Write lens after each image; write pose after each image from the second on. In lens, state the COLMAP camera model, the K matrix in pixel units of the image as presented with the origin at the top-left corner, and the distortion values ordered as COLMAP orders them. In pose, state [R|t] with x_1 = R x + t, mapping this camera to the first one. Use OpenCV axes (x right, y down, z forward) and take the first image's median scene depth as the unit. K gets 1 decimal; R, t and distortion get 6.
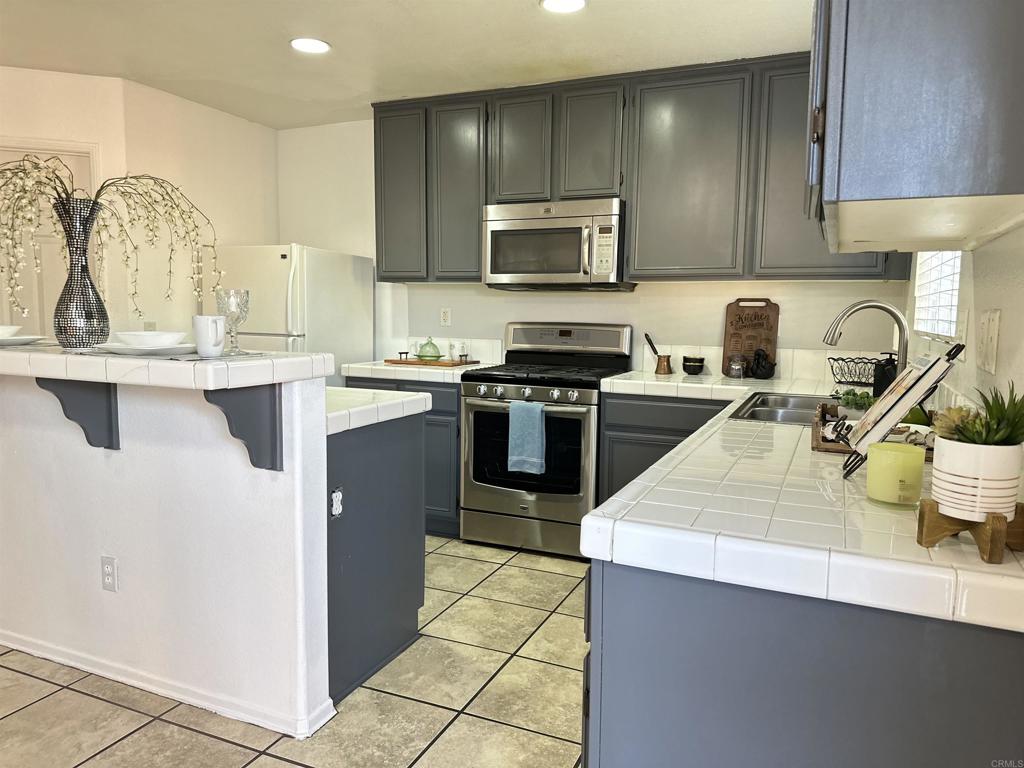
lens RADIAL K [[716.1, 0, 512.0], [0, 716.1, 384.0], [0, 0, 1]] dist [0.144081, -0.221397]
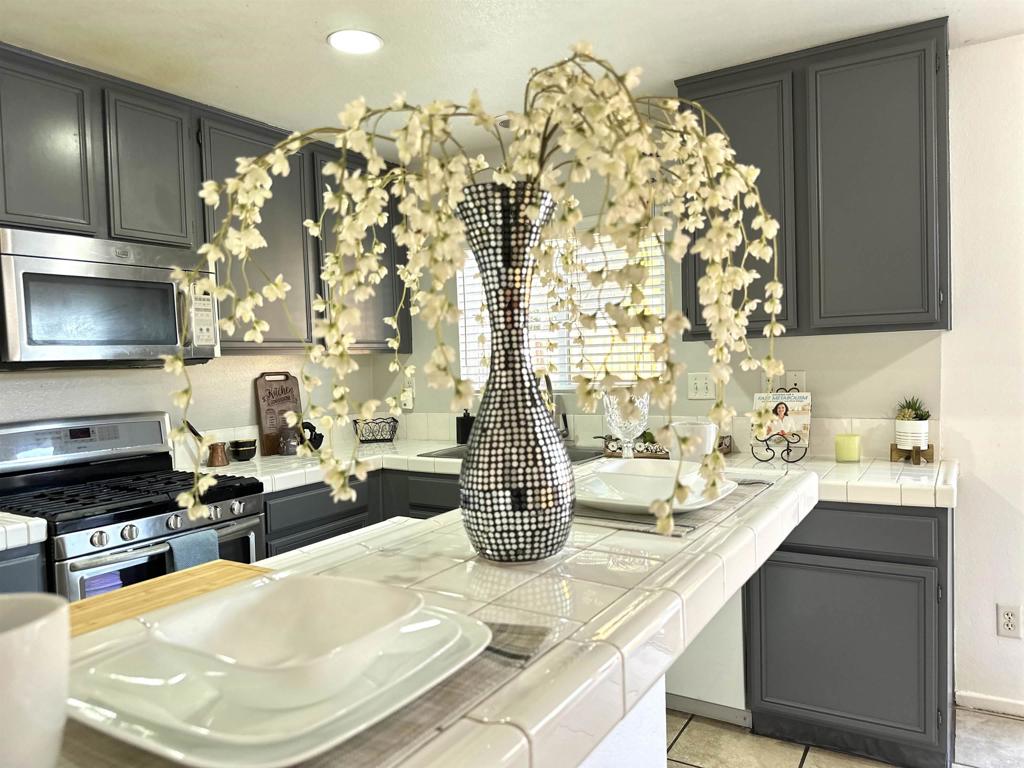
lens RADIAL K [[723.0, 0, 511.9], [0, 723.0, 387.4], [0, 0, 1]] dist [0.027472, -0.034107]
pose [[0.125451, -0.056578, 0.990485, -0.575440], [0.137853, 0.989682, 0.039072, -0.090638], [-0.982476, 0.131640, 0.131956, 0.558477]]
